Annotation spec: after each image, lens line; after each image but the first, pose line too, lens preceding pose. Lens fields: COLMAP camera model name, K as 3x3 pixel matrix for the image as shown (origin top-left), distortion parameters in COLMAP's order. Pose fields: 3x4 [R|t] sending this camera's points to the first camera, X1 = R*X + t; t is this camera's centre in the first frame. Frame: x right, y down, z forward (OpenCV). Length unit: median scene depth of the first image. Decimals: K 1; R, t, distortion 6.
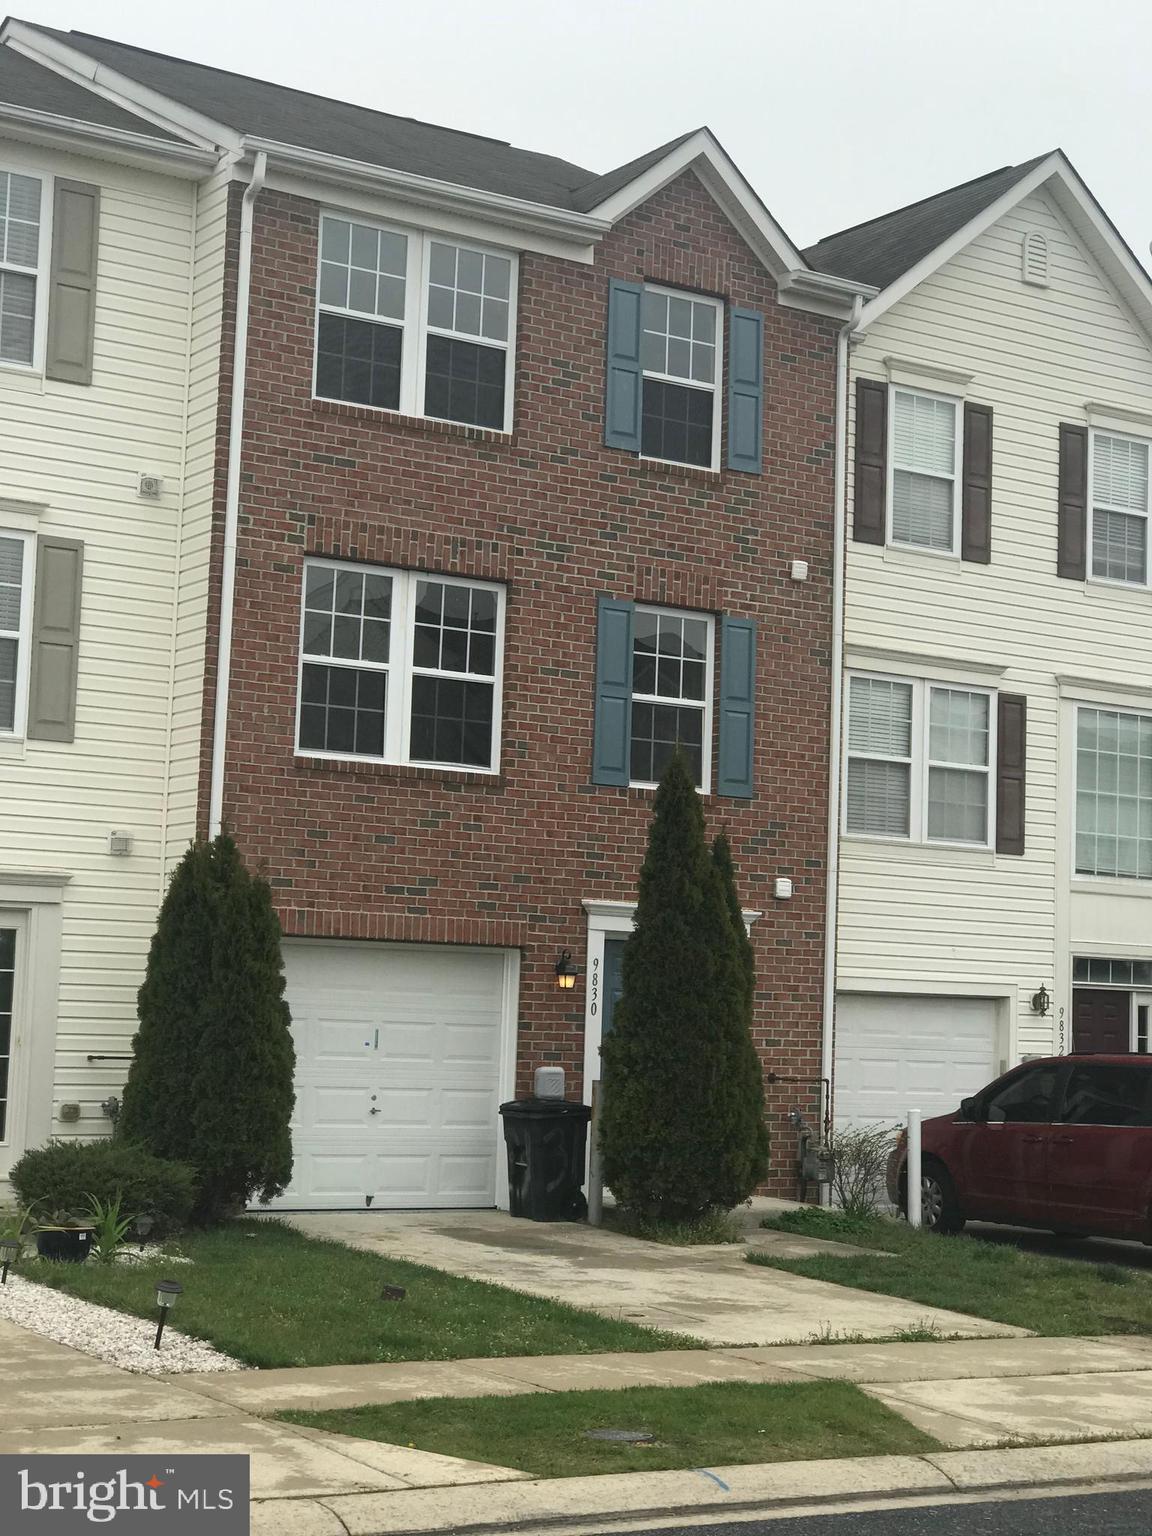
lens RADIAL K [[2535.5, 0, 574.9], [0, 2535.5, 766.5], [0, 0, 1]] dist [0.038880, 0.902870]
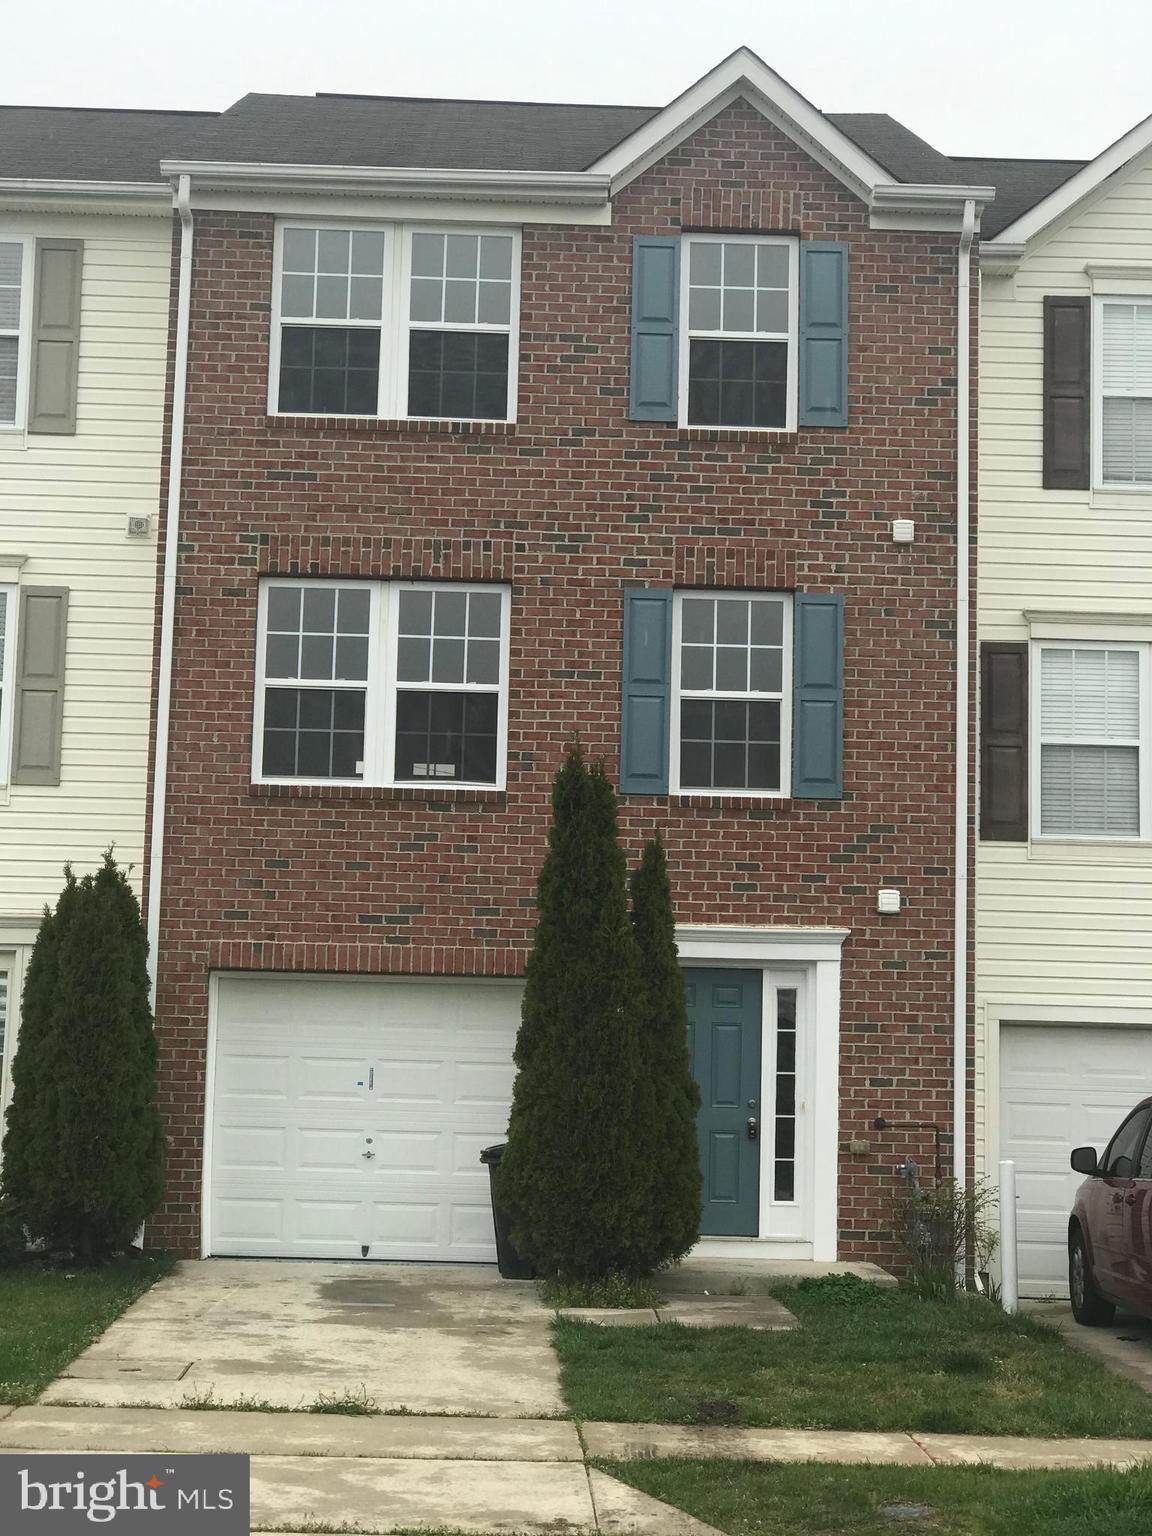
lens RADIAL K [[2535.5, 0, 574.9], [0, 2535.5, 766.5], [0, 0, 1]] dist [0.038880, 0.902870]
pose [[0.850424, -0.074105, -0.520852, 0.475407], [0.056587, 0.997171, -0.049482, 0.041939], [0.523045, 0.012607, 0.852212, 0.229273]]
